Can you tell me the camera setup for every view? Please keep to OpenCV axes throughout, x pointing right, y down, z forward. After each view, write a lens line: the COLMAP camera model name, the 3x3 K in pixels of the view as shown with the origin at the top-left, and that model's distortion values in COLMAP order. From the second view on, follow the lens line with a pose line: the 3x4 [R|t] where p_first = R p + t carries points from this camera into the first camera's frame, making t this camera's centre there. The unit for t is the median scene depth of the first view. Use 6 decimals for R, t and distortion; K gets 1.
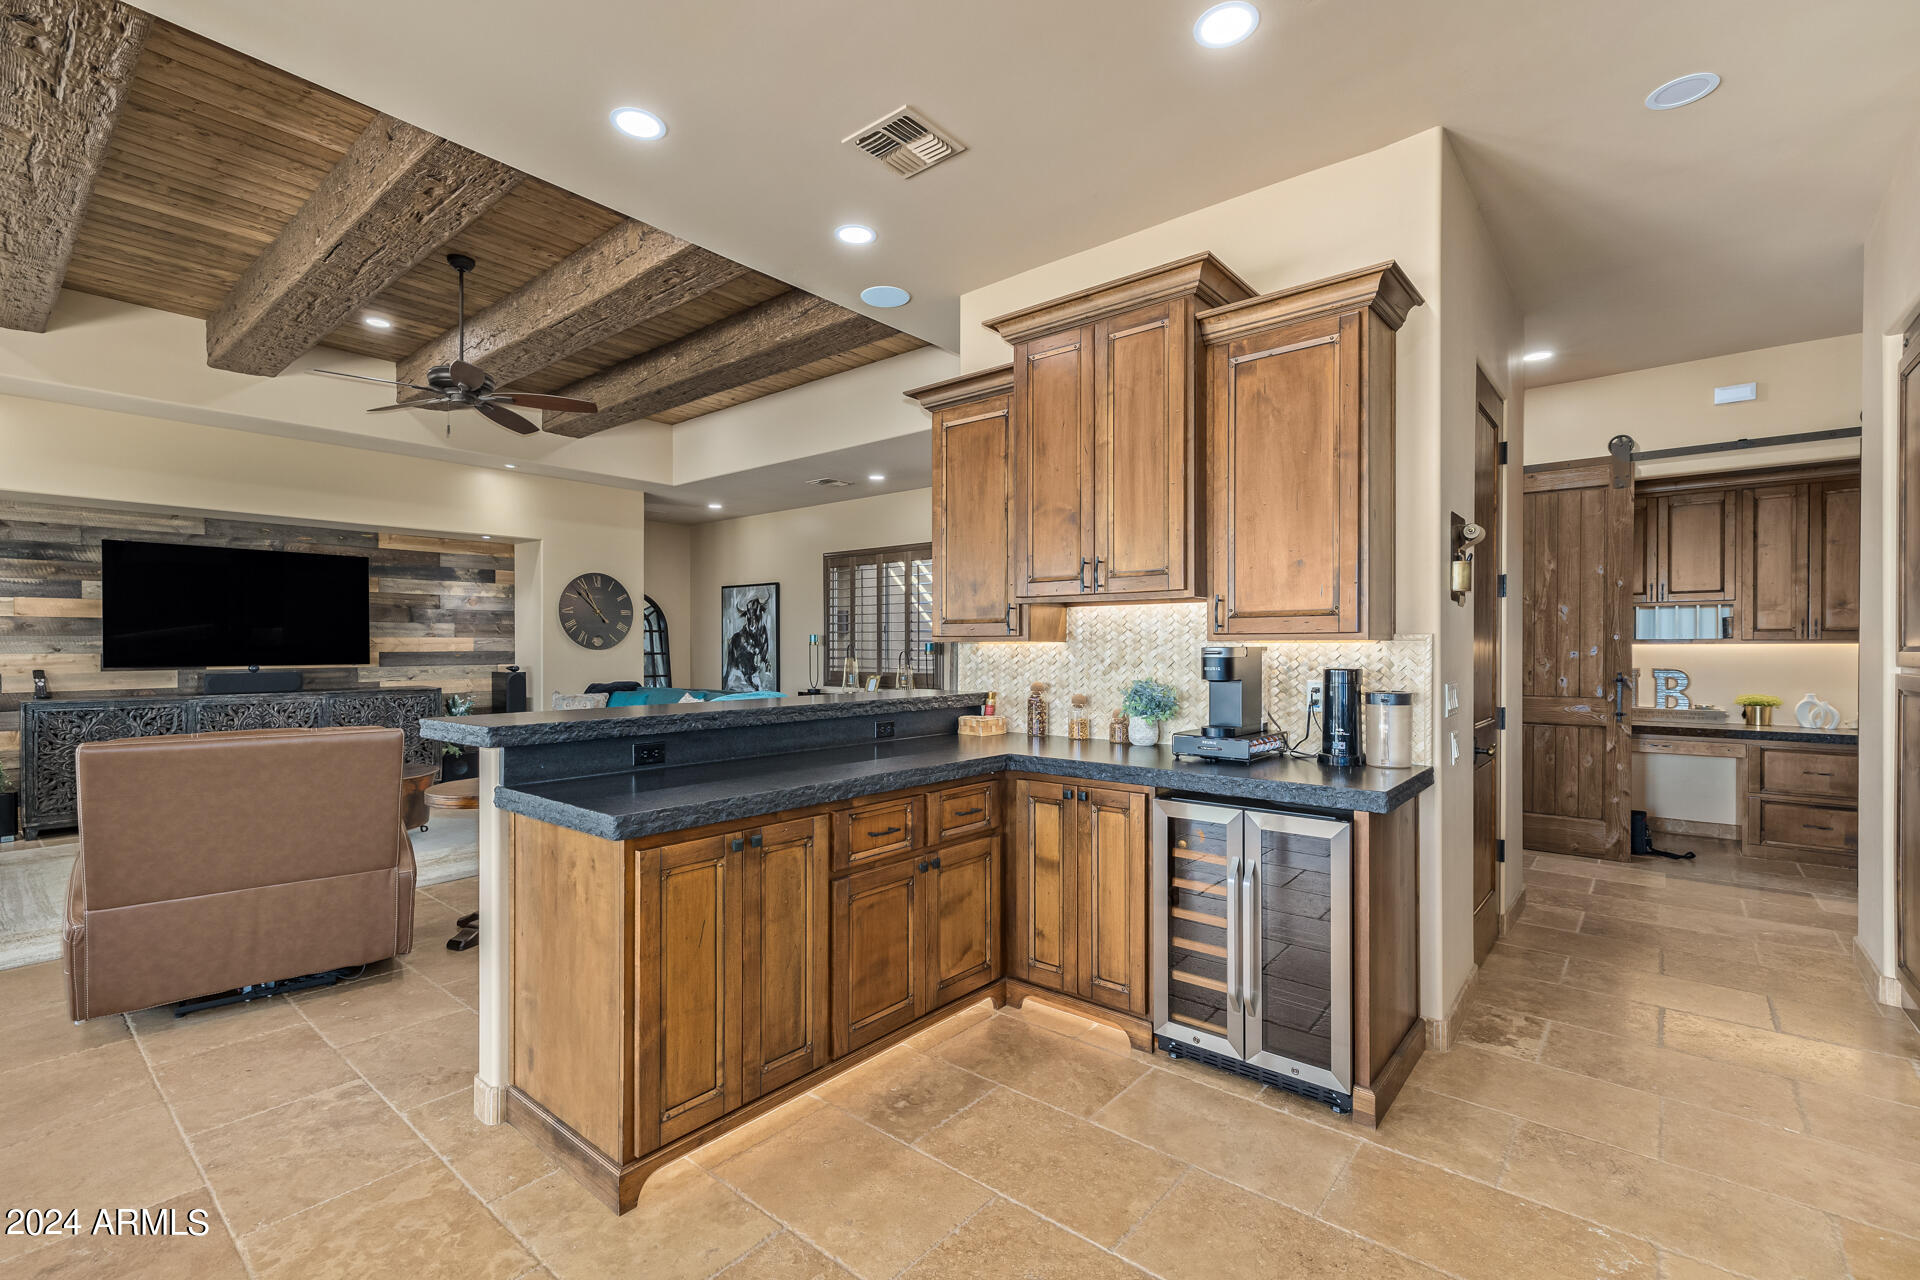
lens RADIAL K [[846.6, 0, 957.4], [0, 846.6, 651.7], [0, 0, 1]] dist [0.000086, 0.000010]
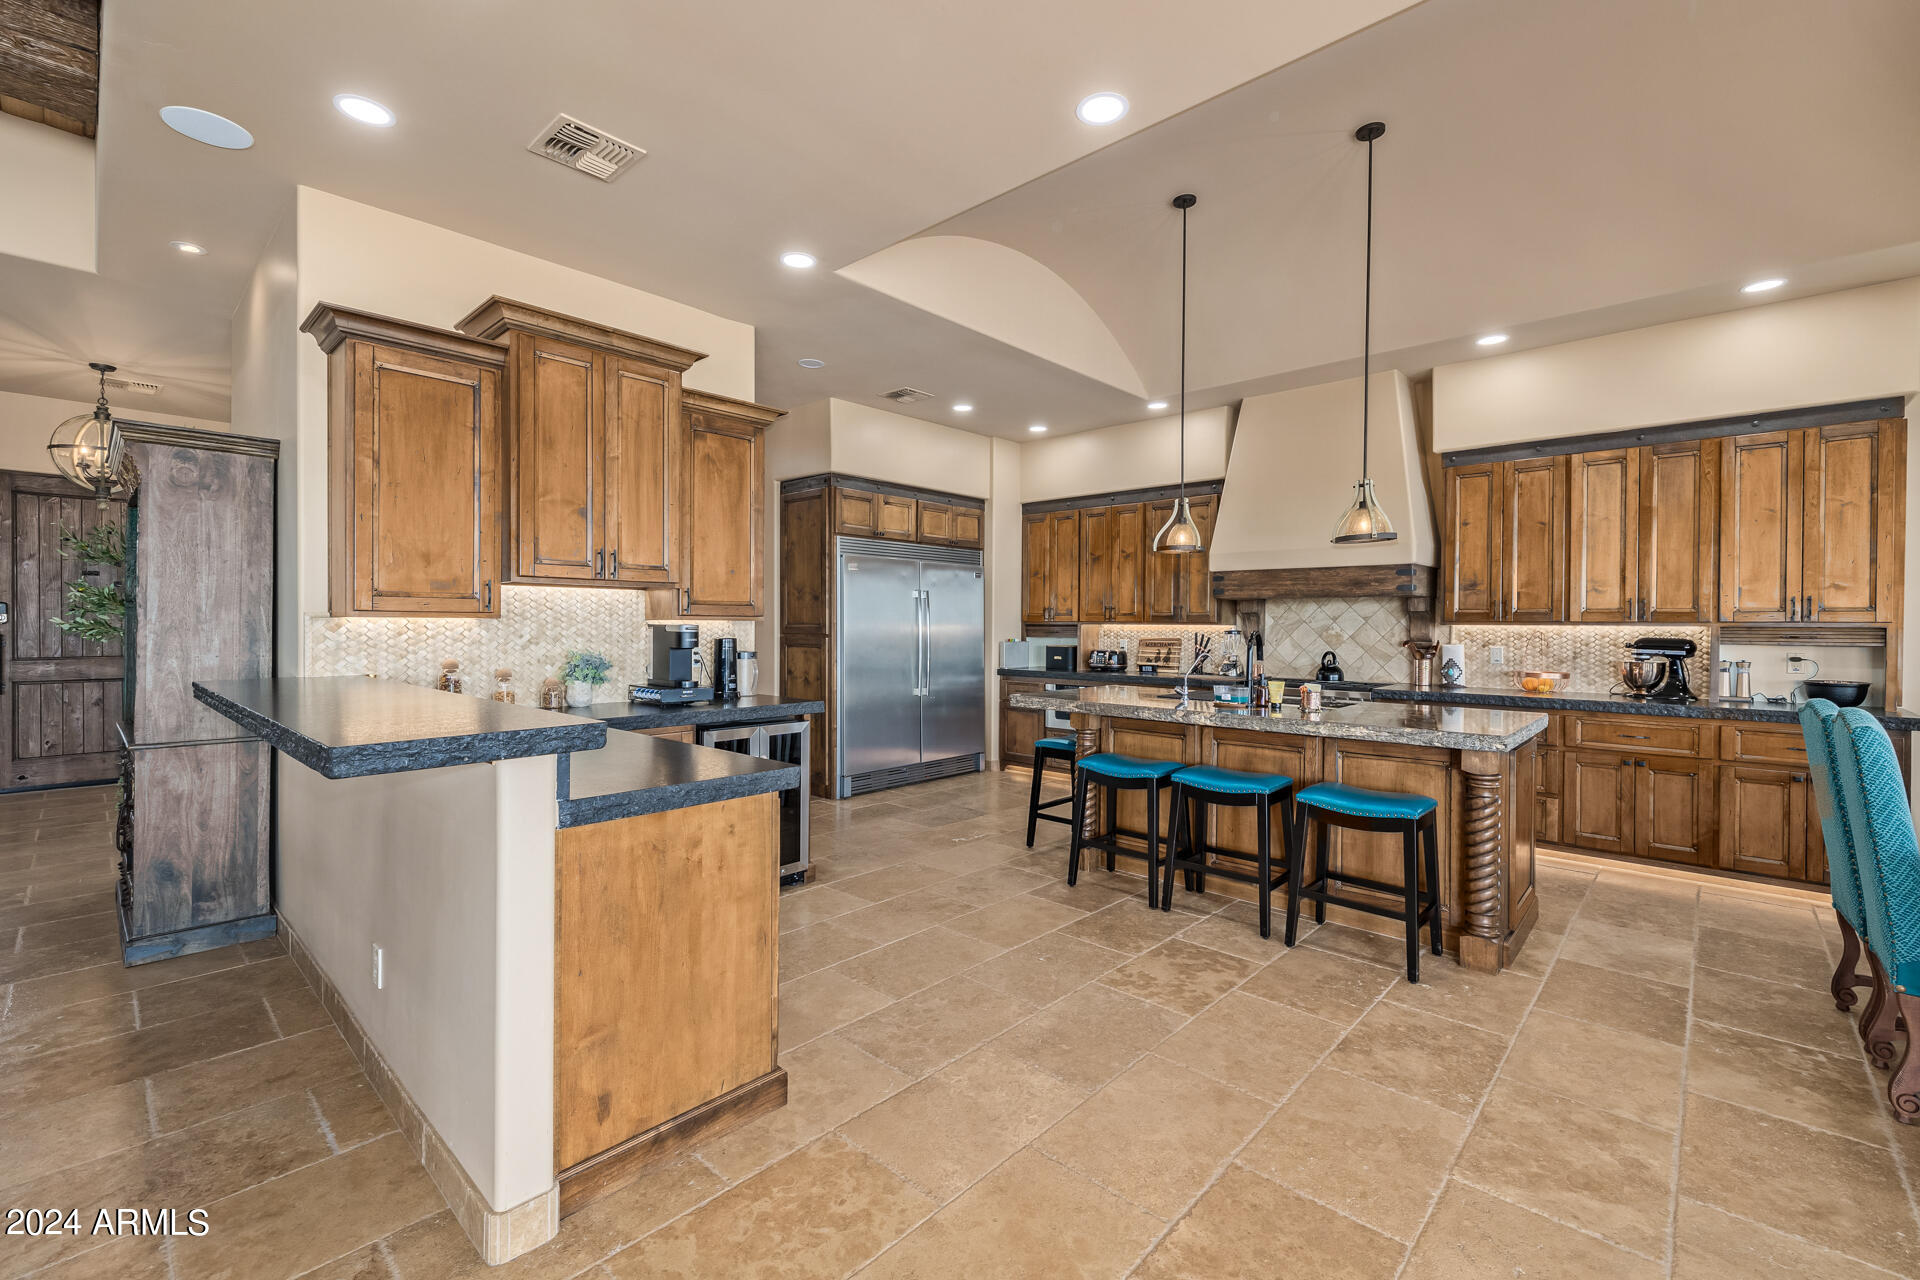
lens RADIAL K [[813.2, 0, 956.4], [0, 813.2, 630.3], [0, 0, 1]] dist [-0.000373, 0.000097]
pose [[0.047007, -0.006318, 0.998875, -0.929892], [0.000330, 0.999980, 0.006310, -0.003726], [-0.998895, 0.000034, 0.047008, 0.432963]]
